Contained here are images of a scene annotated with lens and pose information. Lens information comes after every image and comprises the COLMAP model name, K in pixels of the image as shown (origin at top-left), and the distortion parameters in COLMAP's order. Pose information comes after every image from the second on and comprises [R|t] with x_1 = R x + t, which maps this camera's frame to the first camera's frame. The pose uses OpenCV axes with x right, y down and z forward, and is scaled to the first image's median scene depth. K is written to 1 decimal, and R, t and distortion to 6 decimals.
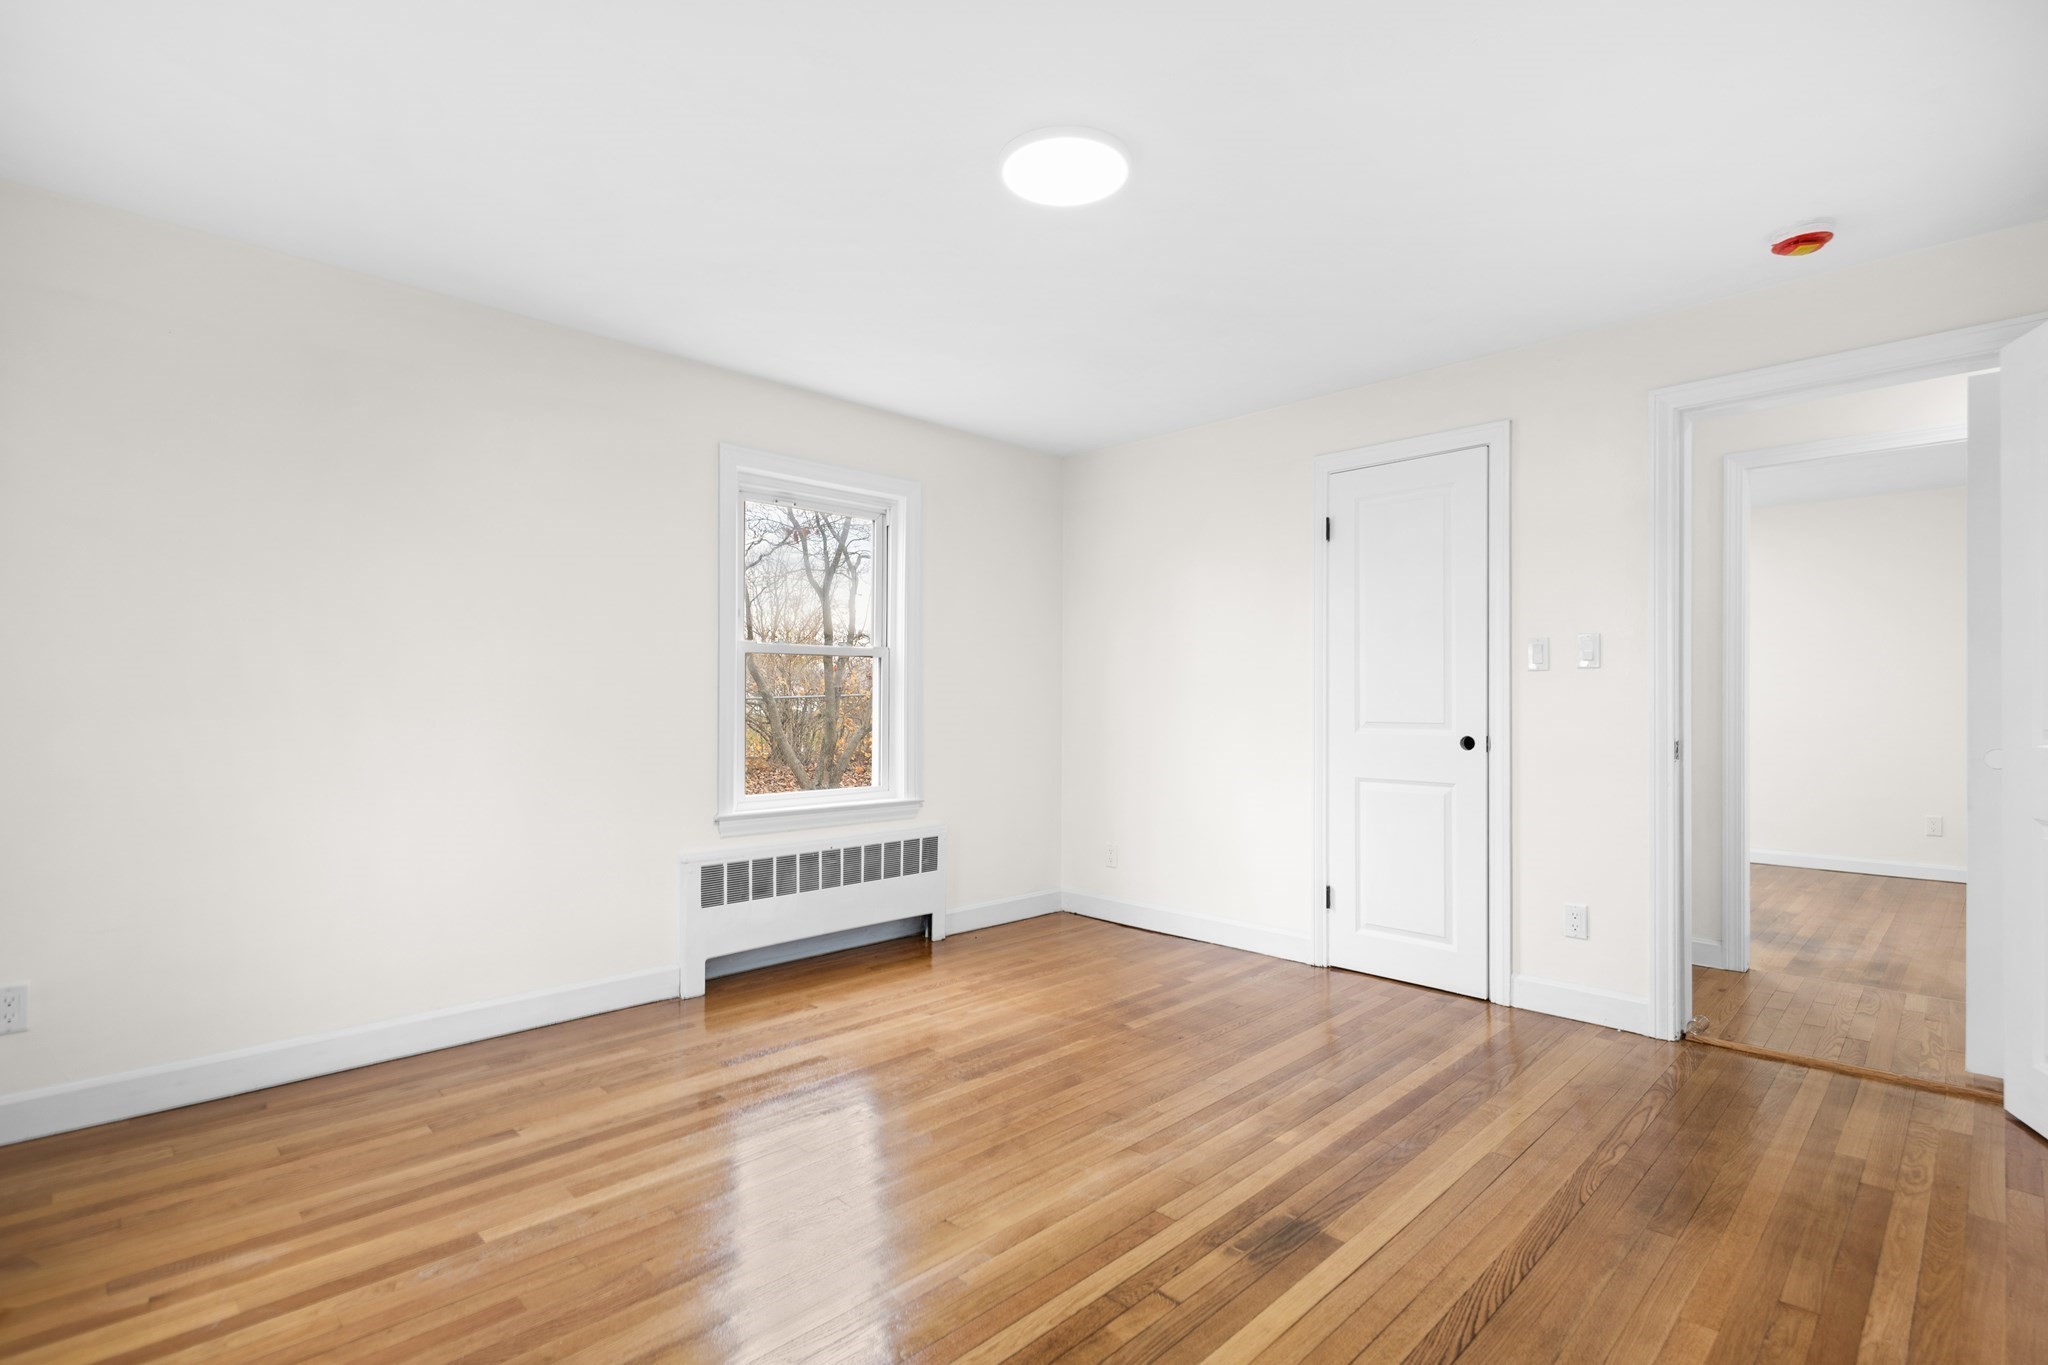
lens RADIAL K [[948.5, 0, 1034.3], [0, 948.5, 700.5], [0, 0, 1]] dist [-0.001213, -0.001106]
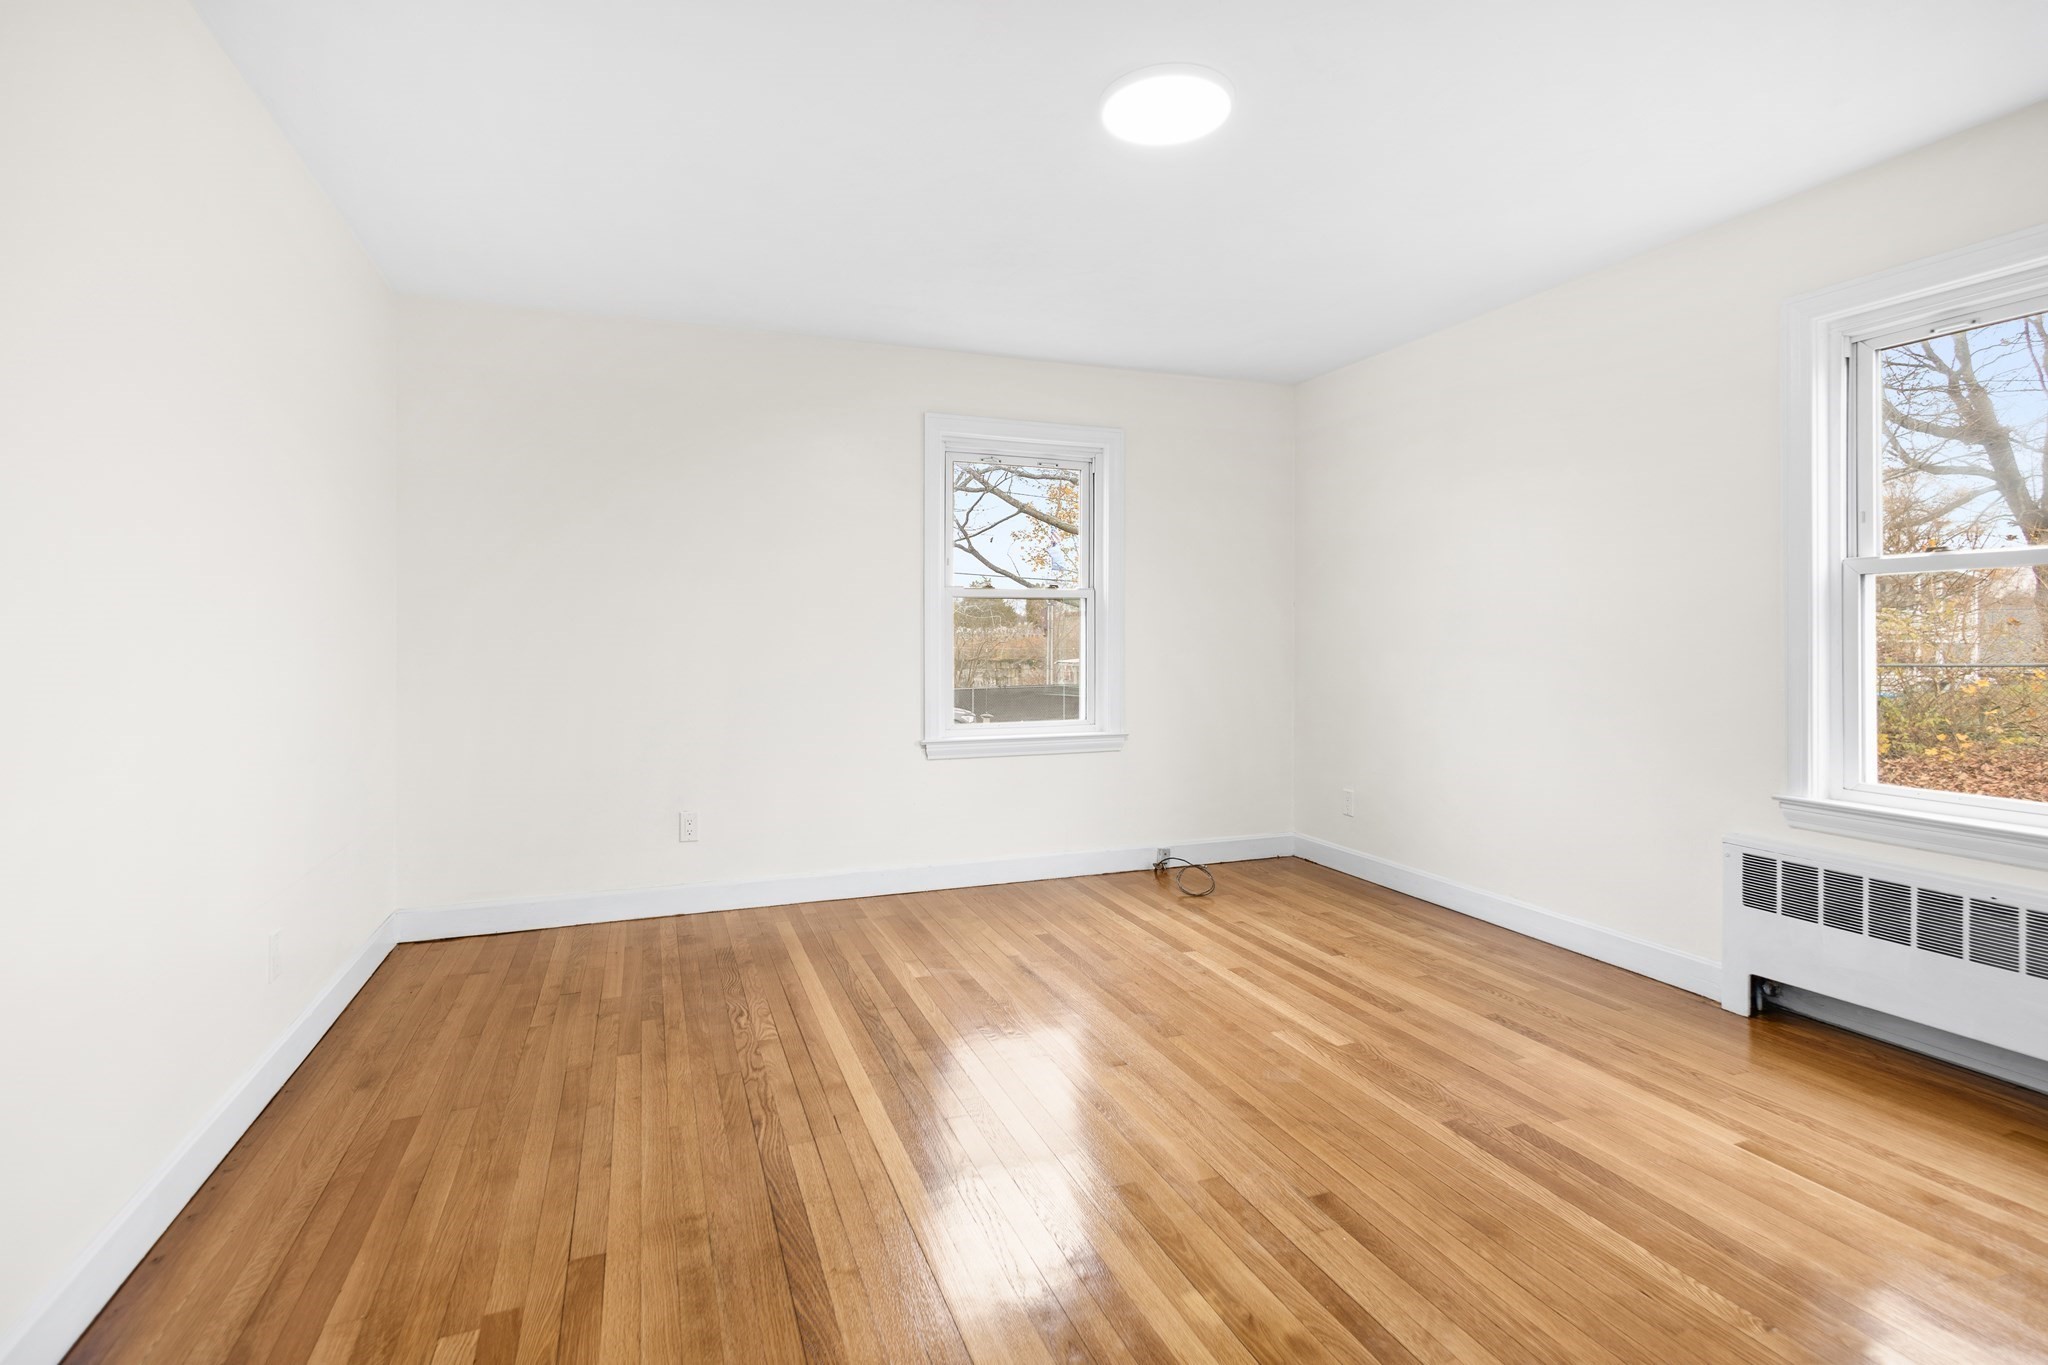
lens RADIAL K [[948.5, 0, 1020.9], [0, 948.5, 637.0], [0, 0, 1]] dist [-0.001213, -0.001106]
pose [[-0.386451, 0.001084, -0.922309, 0.748740], [-0.003887, 0.999989, 0.002804, -0.005165], [0.922302, 0.004669, -0.386442, 0.923984]]
